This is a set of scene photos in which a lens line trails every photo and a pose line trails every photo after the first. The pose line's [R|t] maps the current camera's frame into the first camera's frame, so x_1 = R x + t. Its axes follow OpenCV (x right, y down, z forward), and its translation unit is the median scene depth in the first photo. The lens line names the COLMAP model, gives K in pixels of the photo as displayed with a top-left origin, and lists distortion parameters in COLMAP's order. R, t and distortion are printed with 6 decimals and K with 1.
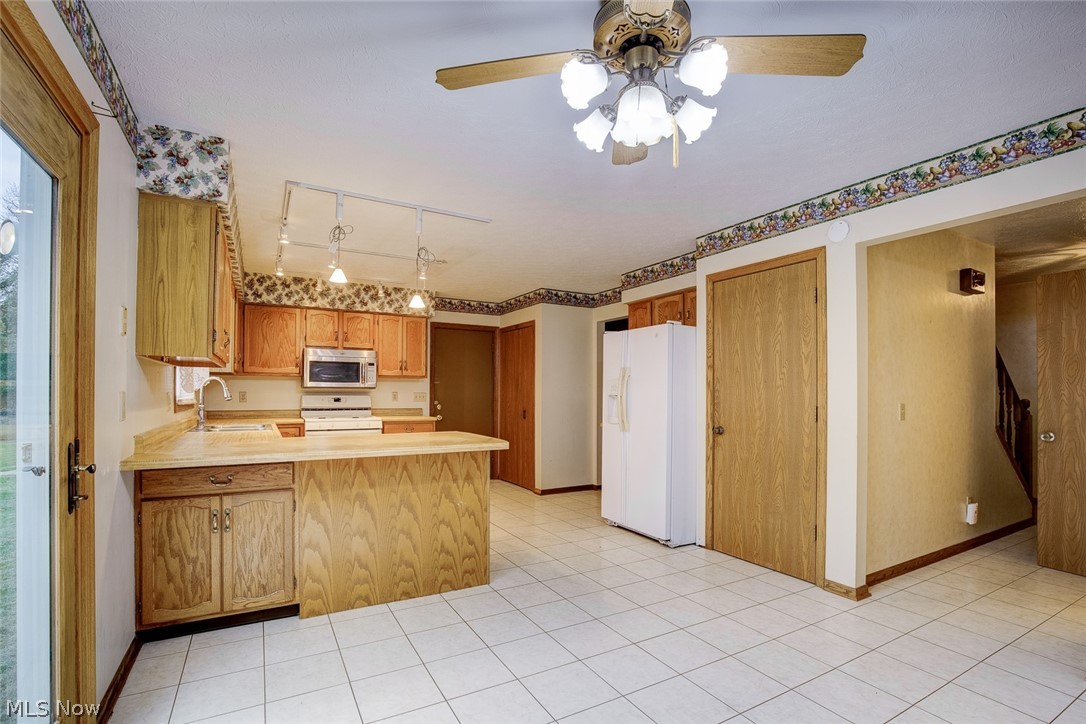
lens RADIAL K [[500.6, 0, 537.1], [0, 500.6, 388.2], [0, 0, 1]] dist [-0.030184, 0.000100]
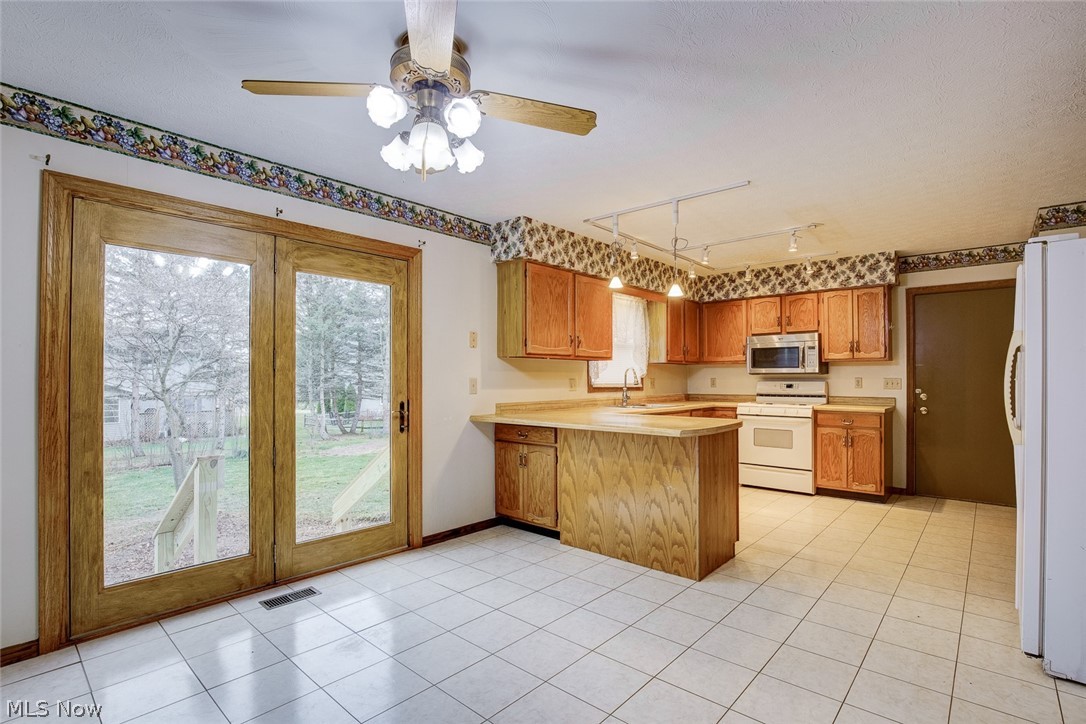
lens RADIAL K [[508.3, 0, 545.6], [0, 508.3, 370.9], [0, 0, 1]] dist [-0.027366, 0.000154]
pose [[0.335693, -0.019251, -0.941775, 0.721566], [0.010366, 0.999806, -0.016743, 0.010590], [0.941914, -0.004142, 0.335828, 0.421620]]
